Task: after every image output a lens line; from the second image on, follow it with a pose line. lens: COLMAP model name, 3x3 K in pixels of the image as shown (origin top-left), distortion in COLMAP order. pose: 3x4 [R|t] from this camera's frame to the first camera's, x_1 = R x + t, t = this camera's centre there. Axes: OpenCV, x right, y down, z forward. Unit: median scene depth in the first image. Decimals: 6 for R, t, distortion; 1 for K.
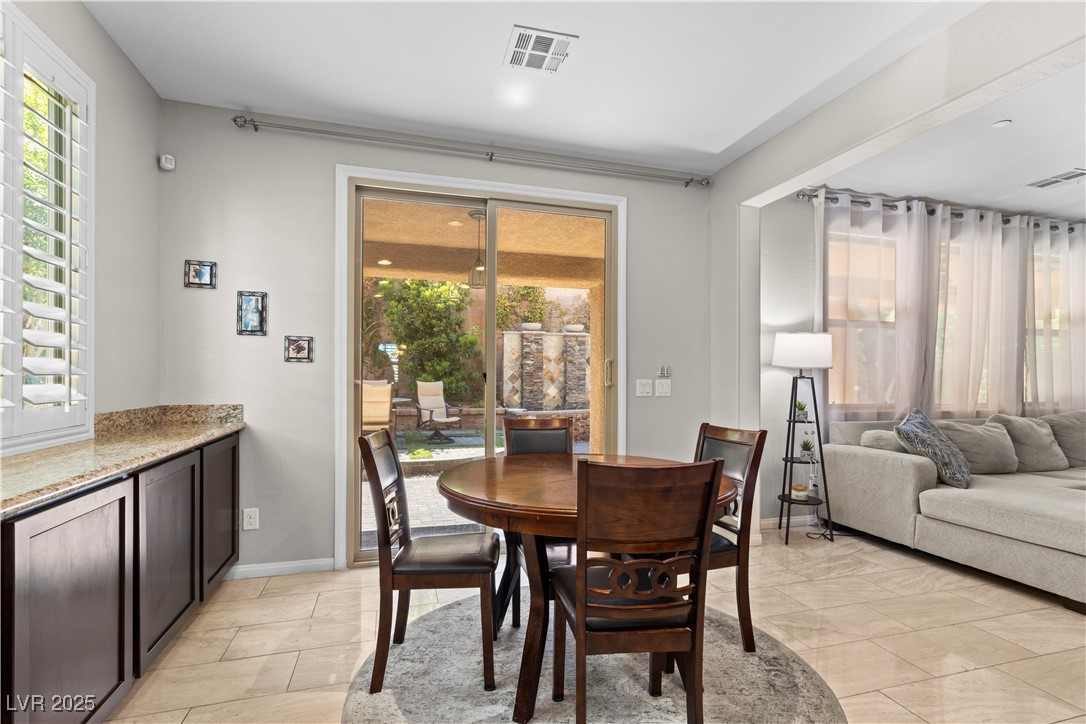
lens RADIAL K [[507.8, 0, 543.0], [0, 507.8, 383.7], [0, 0, 1]] dist [0.001029, 0.000361]
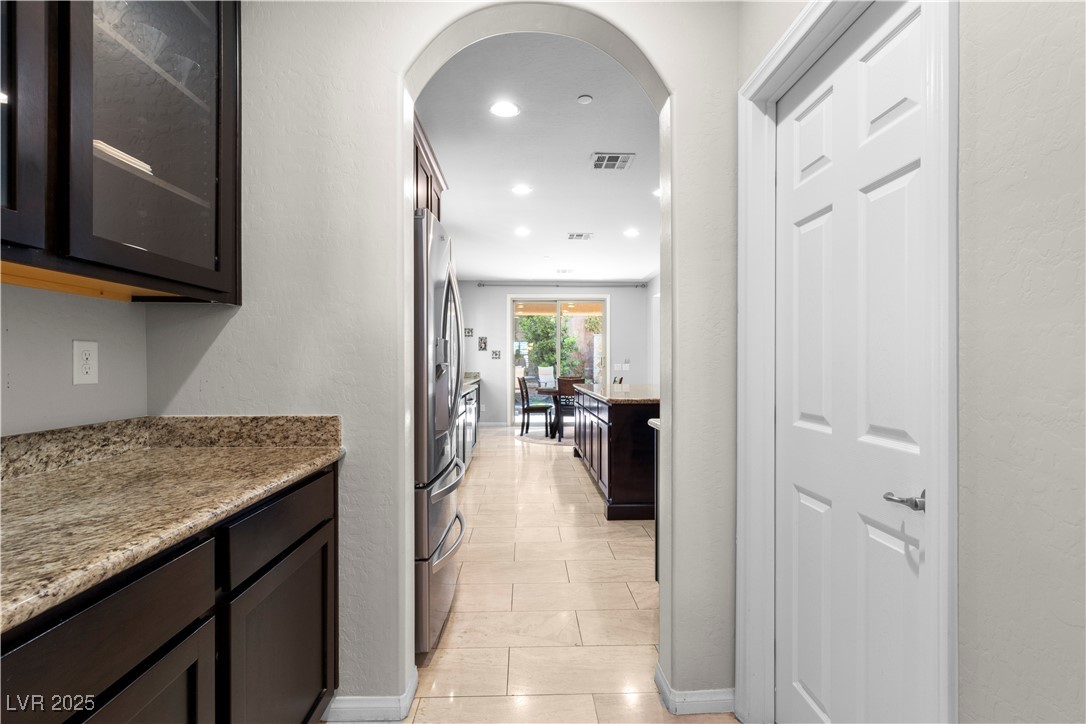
lens RADIAL K [[507.8, 0, 538.6], [0, 507.8, 362.6], [0, 0, 1]] dist [0.001029, 0.000361]
pose [[0.966493, -0.005837, -0.256626, 0.407686], [0.001384, 0.999845, -0.017530, 0.025075], [0.256689, 0.016588, 0.966352, -1.386863]]
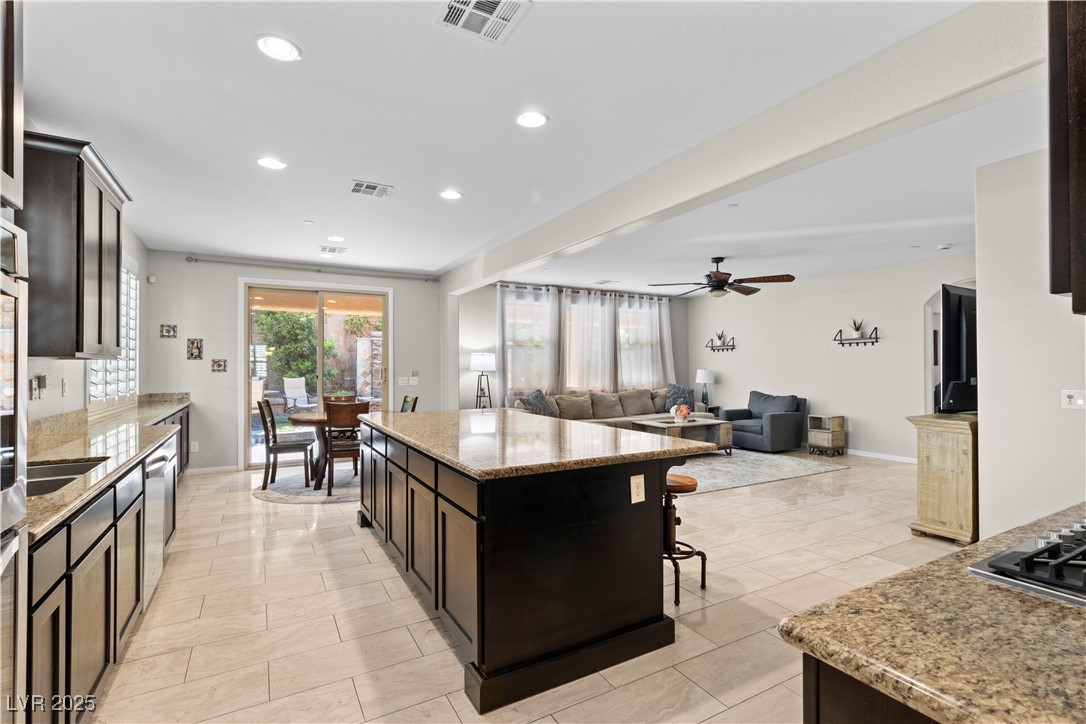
lens RADIAL K [[507.8, 0, 546.9], [0, 507.8, 364.6], [0, 0, 1]] dist [0.001029, 0.000361]
pose [[0.973674, -0.007897, 0.227807, 0.254878], [0.012493, 0.999746, -0.018738, -0.011191], [-0.227601, 0.021091, 0.973526, -0.958010]]
